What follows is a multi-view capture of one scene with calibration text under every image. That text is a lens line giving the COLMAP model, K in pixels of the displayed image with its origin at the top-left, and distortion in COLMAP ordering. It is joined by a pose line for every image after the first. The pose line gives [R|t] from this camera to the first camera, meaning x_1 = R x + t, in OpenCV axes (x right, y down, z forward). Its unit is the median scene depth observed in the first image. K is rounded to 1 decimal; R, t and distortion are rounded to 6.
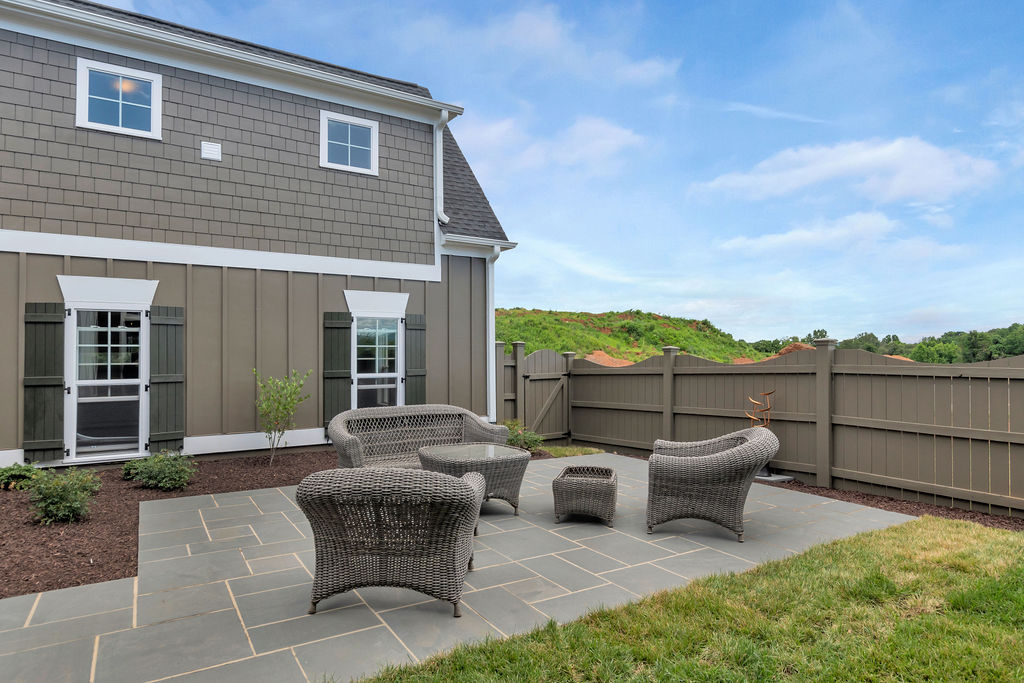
lens RADIAL K [[572.3, 0, 518.1], [0, 572.3, 346.9], [0, 0, 1]] dist [0.003712, 0.000234]
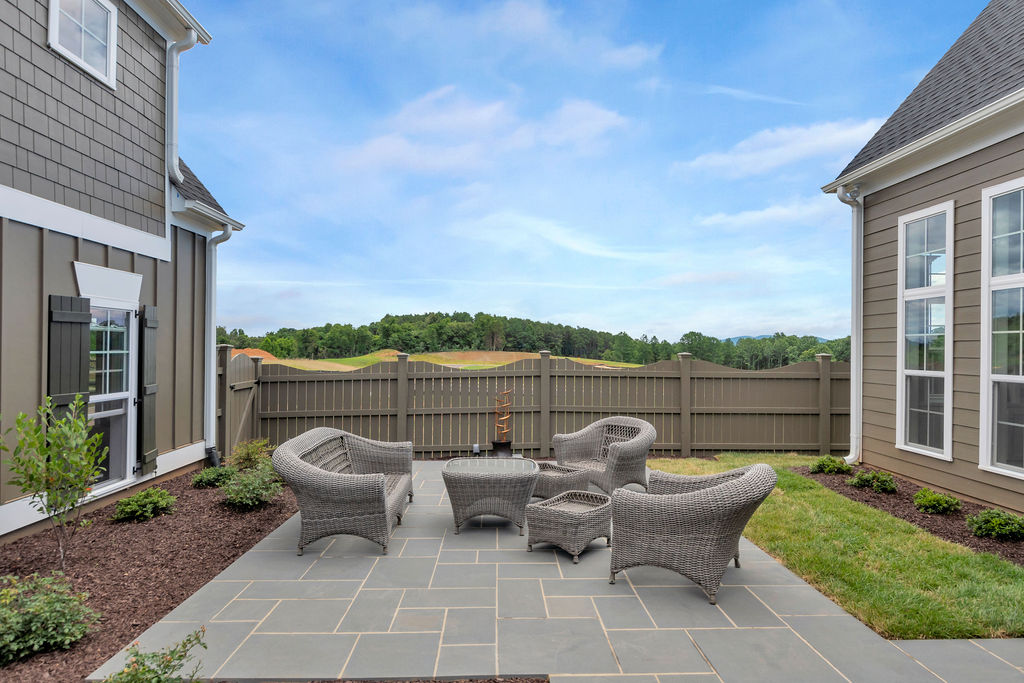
lens RADIAL K [[572.3, 0, 517.4], [0, 572.3, 345.4], [0, 0, 1]] dist [0.003712, 0.000234]
pose [[0.519368, 0.014675, 0.854425, -0.547055], [-0.023689, 0.999716, -0.002771, -0.017629], [-0.854223, -0.018802, 0.519567, 0.257962]]
